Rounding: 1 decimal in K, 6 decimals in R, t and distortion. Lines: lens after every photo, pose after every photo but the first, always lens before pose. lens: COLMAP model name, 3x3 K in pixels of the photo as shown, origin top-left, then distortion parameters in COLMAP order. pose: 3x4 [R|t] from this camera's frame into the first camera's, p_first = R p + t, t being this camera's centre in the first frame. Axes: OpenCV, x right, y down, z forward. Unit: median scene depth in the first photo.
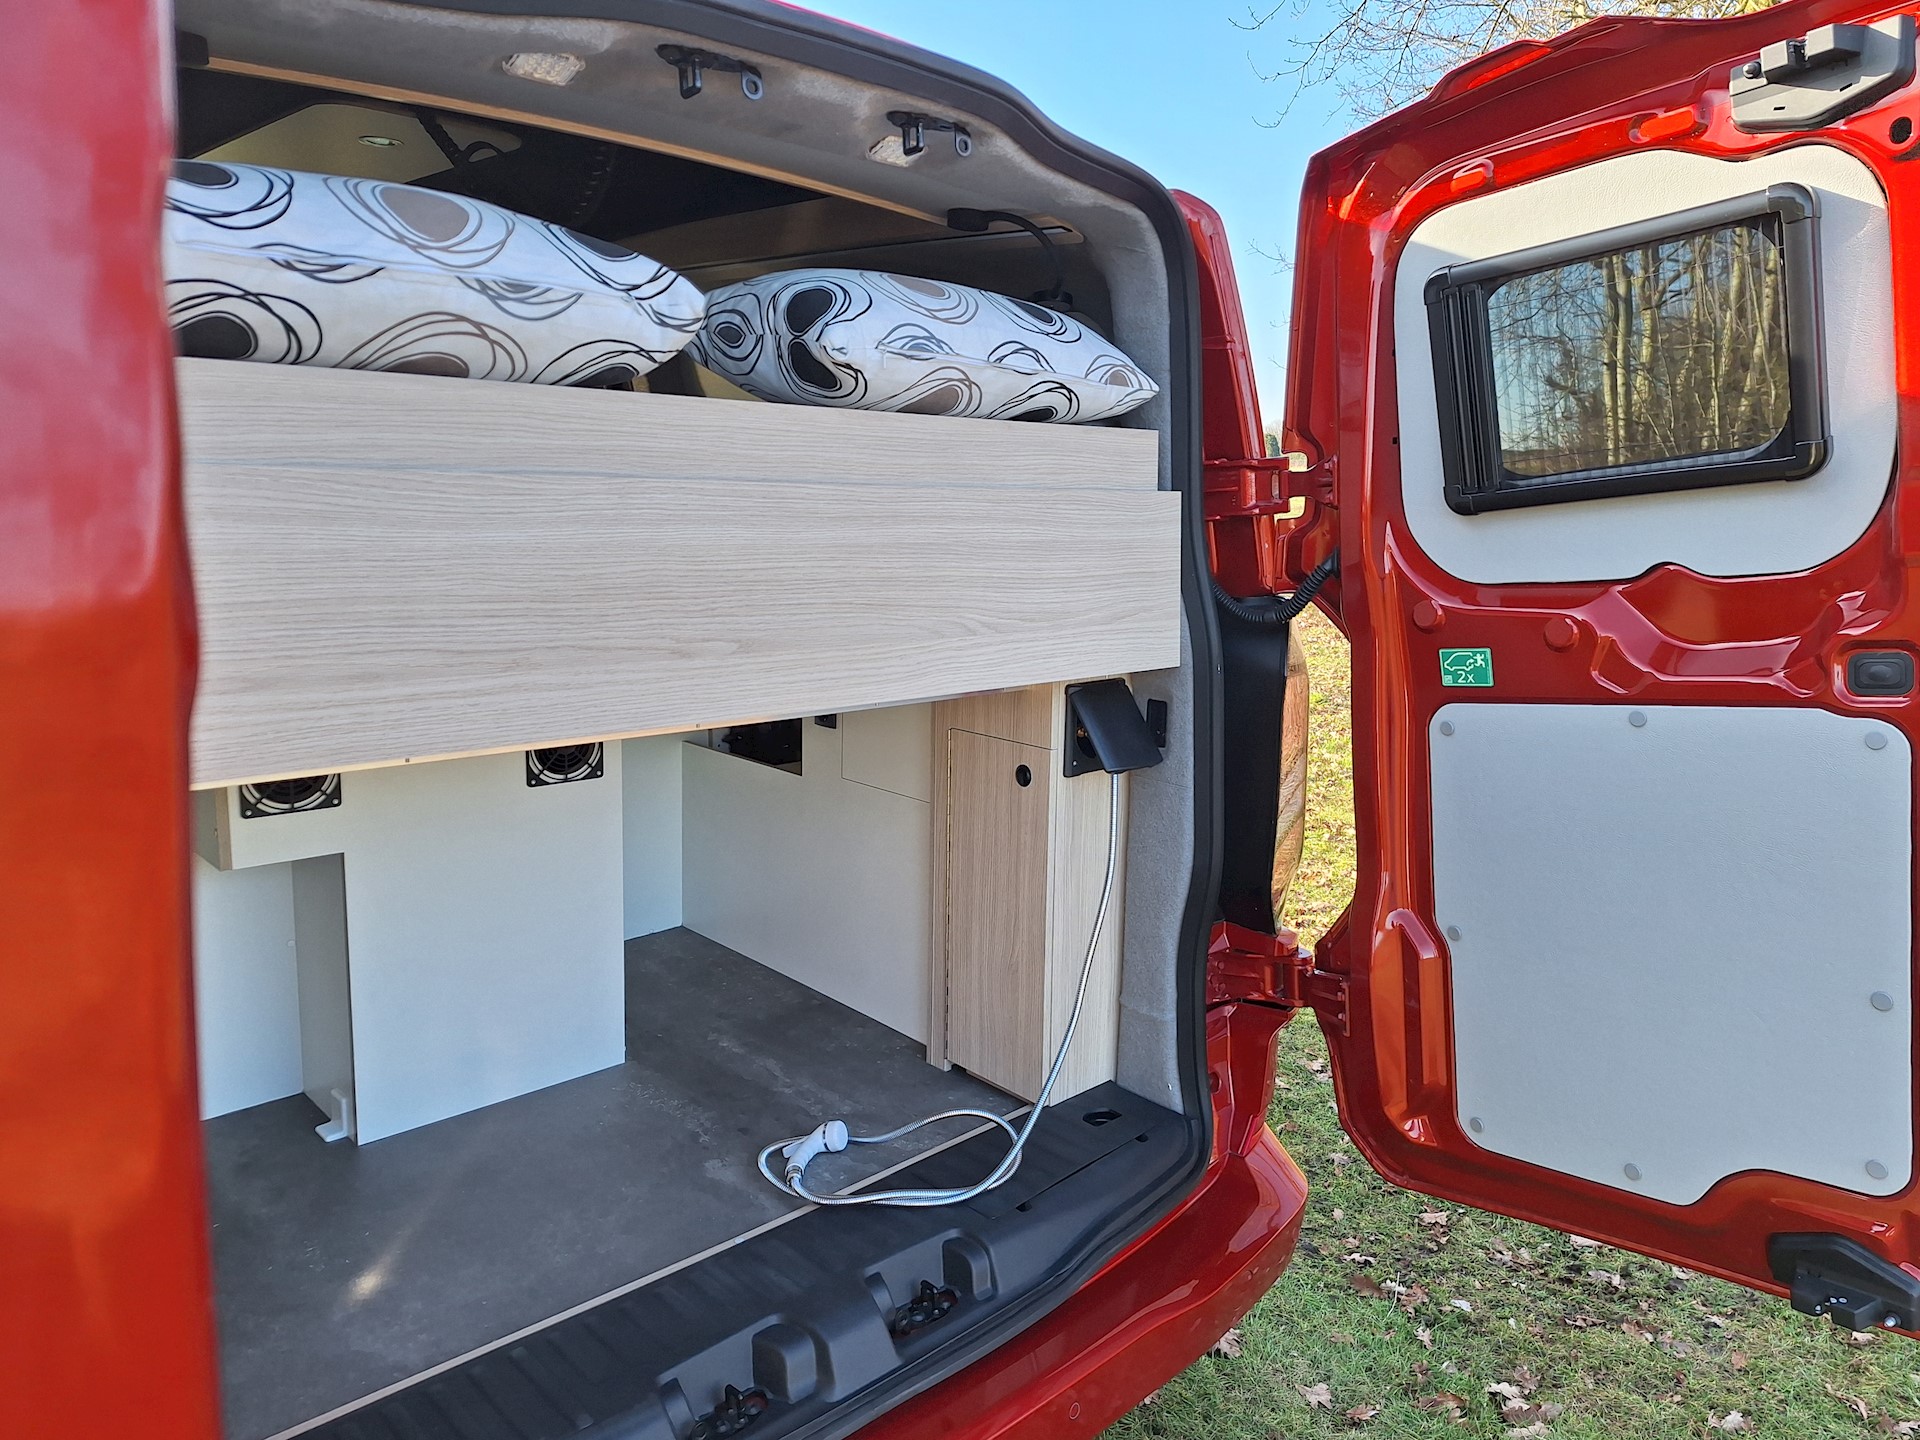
lens RADIAL K [[1296.3, 0, 960.0], [0, 1296.3, 720.0], [0, 0, 1]] dist [0.127037, -0.141798]
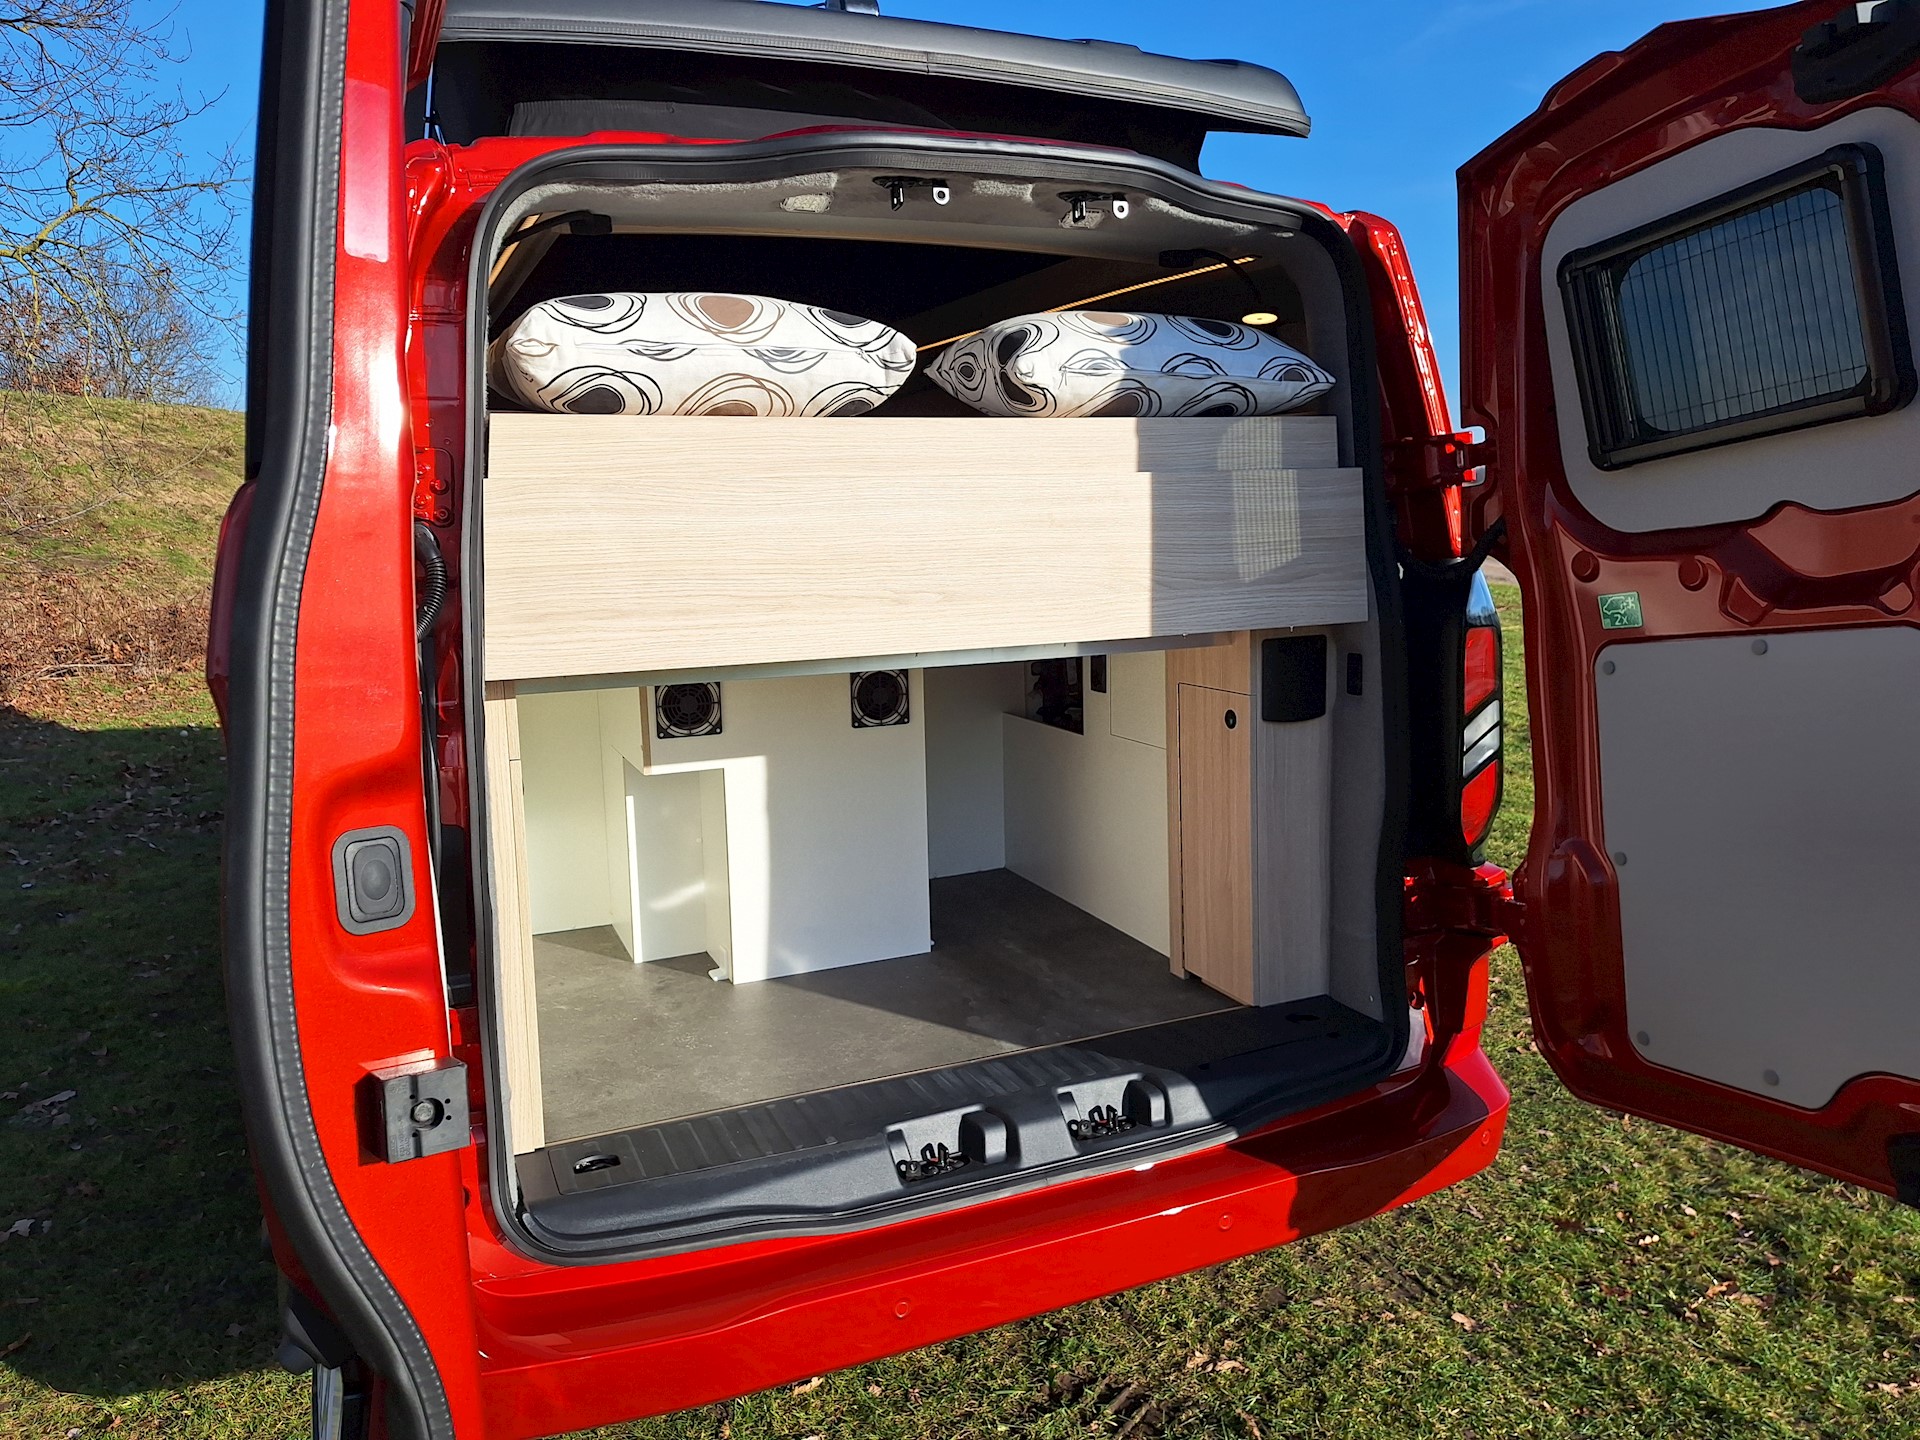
lens RADIAL K [[1279.2, 0, 949.1], [0, 1279.2, 716.9], [0, 0, 1]] dist [0.124541, -0.136910]
pose [[0.940032, 0.002974, -0.341072, 0.277076], [-0.011424, 0.999676, -0.022767, 0.094277], [0.340894, 0.025298, 0.939761, -0.242848]]
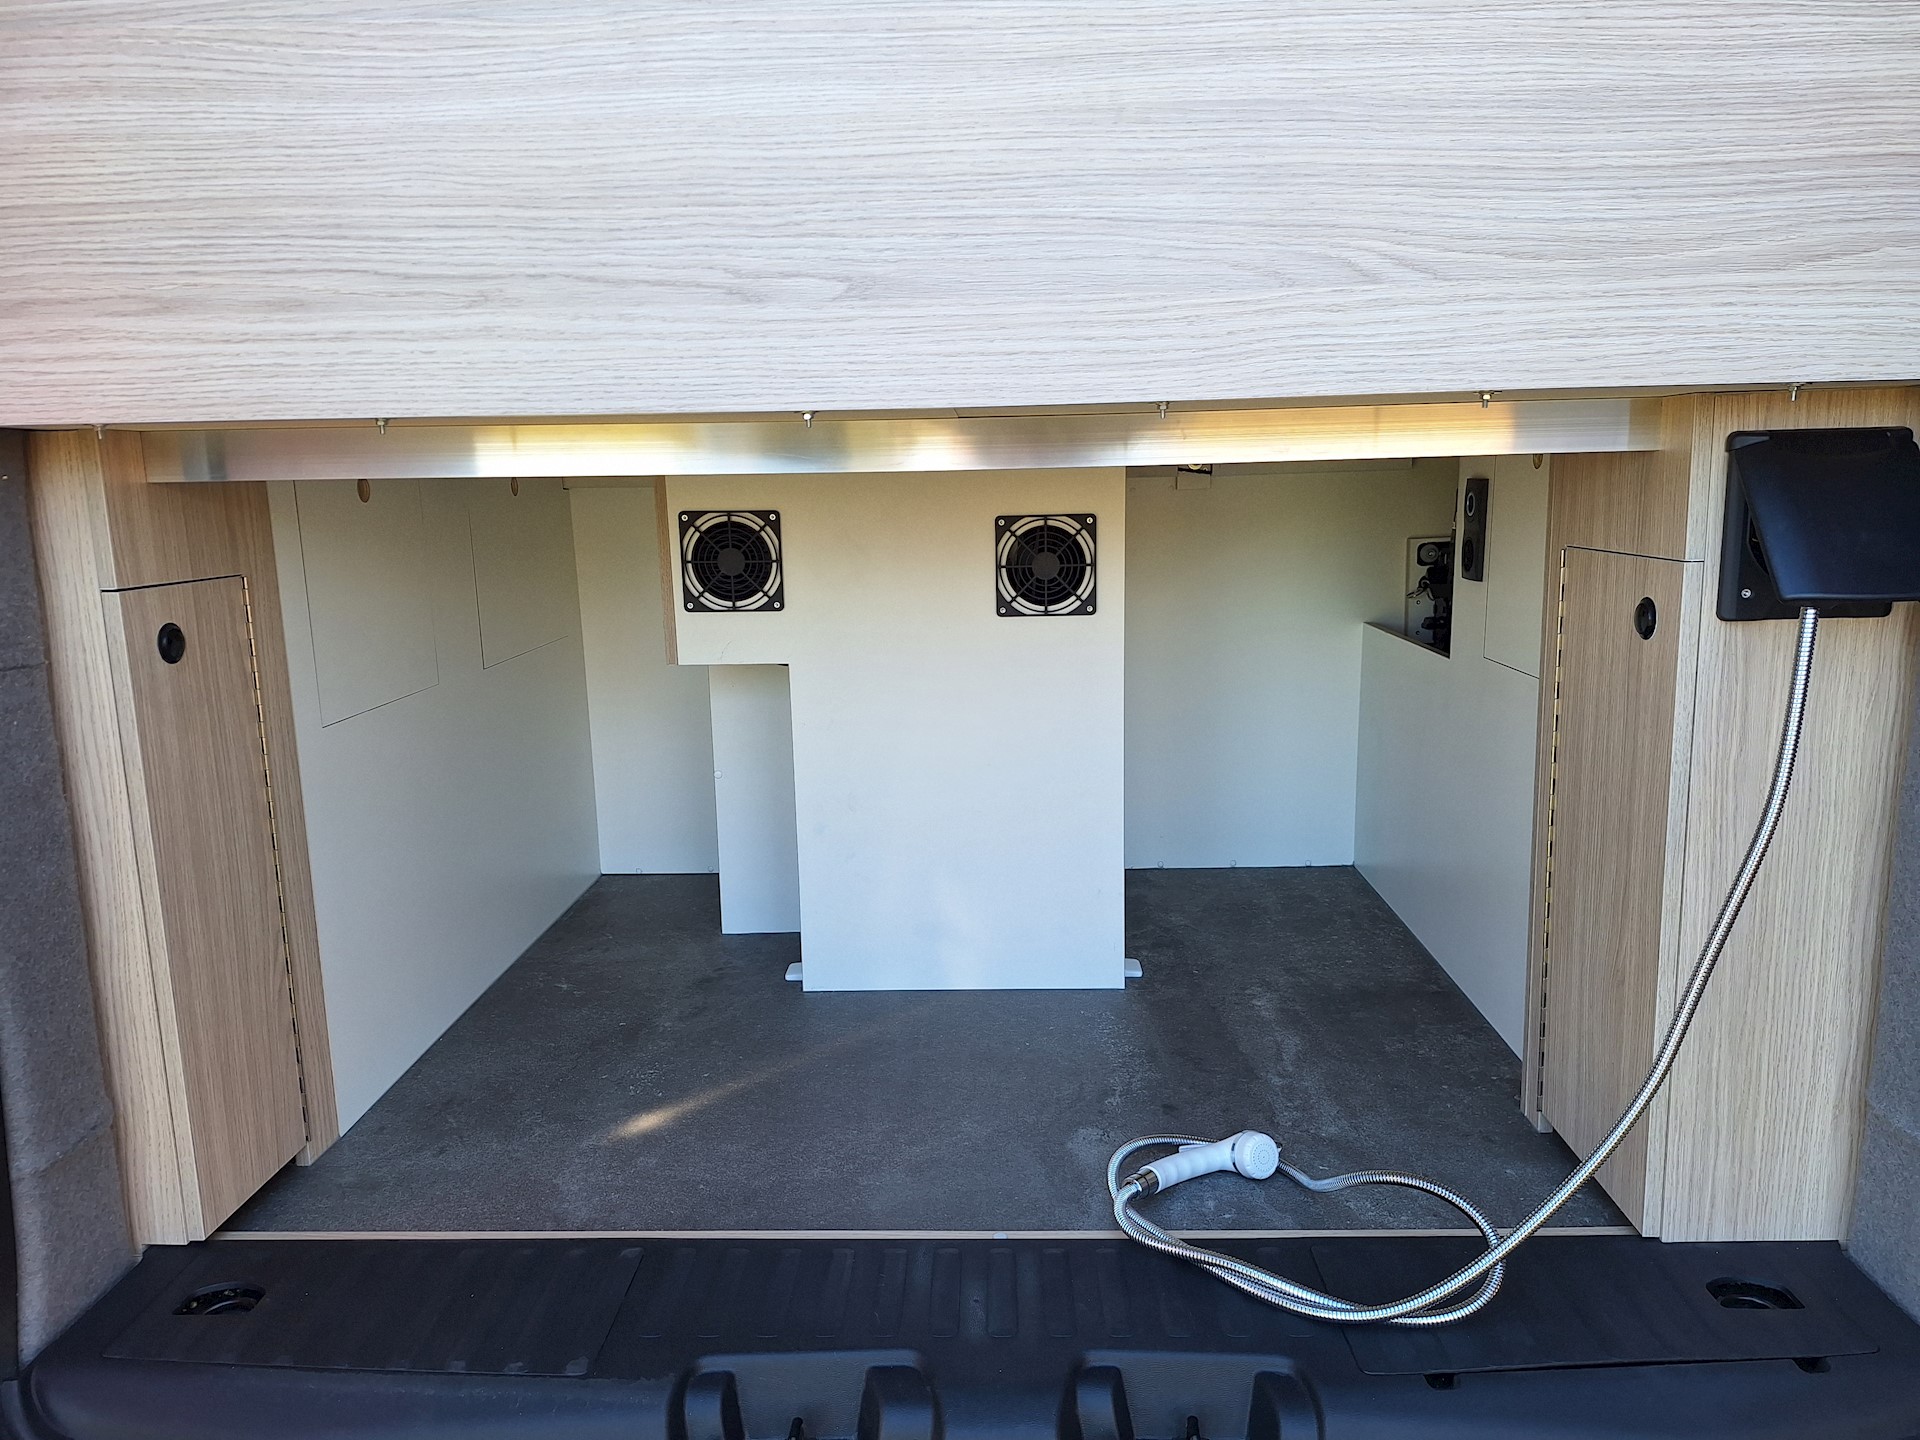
lens RADIAL K [[1310.0, 0, 948.5], [0, 1310.0, 718.5], [0, 0, 1]] dist [0.062822, -0.062264]
pose [[0.710693, 0.090266, -0.697687, 0.307746], [-0.082010, 0.995603, 0.045270, 0.110739], [0.698706, 0.025044, 0.714971, 0.551635]]
